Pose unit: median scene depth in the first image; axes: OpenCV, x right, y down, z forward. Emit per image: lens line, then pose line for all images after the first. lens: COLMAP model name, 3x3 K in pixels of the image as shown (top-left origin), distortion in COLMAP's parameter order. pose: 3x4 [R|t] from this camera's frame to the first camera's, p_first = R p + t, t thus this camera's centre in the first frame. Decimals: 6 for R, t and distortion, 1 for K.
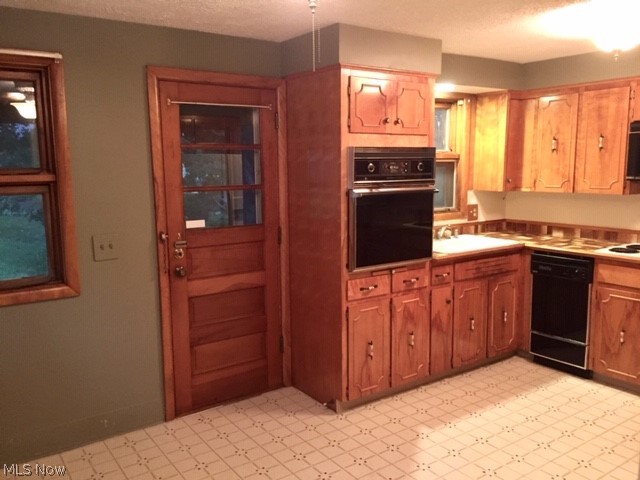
lens RADIAL K [[555.7, 0, 320.4], [0, 555.7, 242.2], [0, 0, 1]] dist [0.105583, -0.153390]
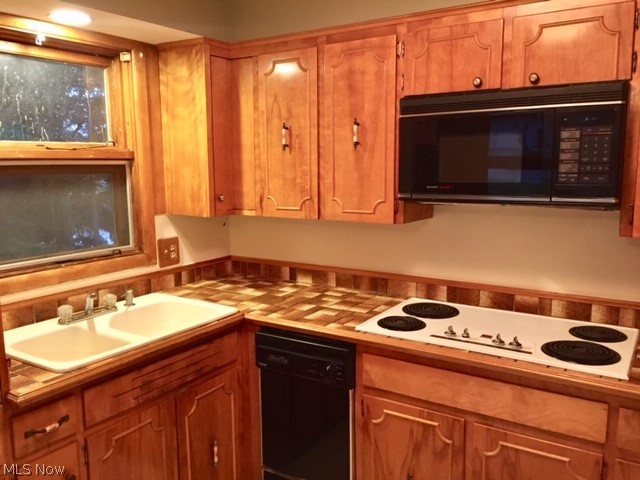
lens RADIAL K [[555.7, 0, 320.4], [0, 555.7, 242.2], [0, 0, 1]] dist [0.105583, -0.153390]
pose [[0.929370, -0.053016, 0.365324, 0.233562], [0.052412, 0.998558, 0.011577, -0.069825], [-0.365411, 0.008388, 0.930808, 0.454396]]
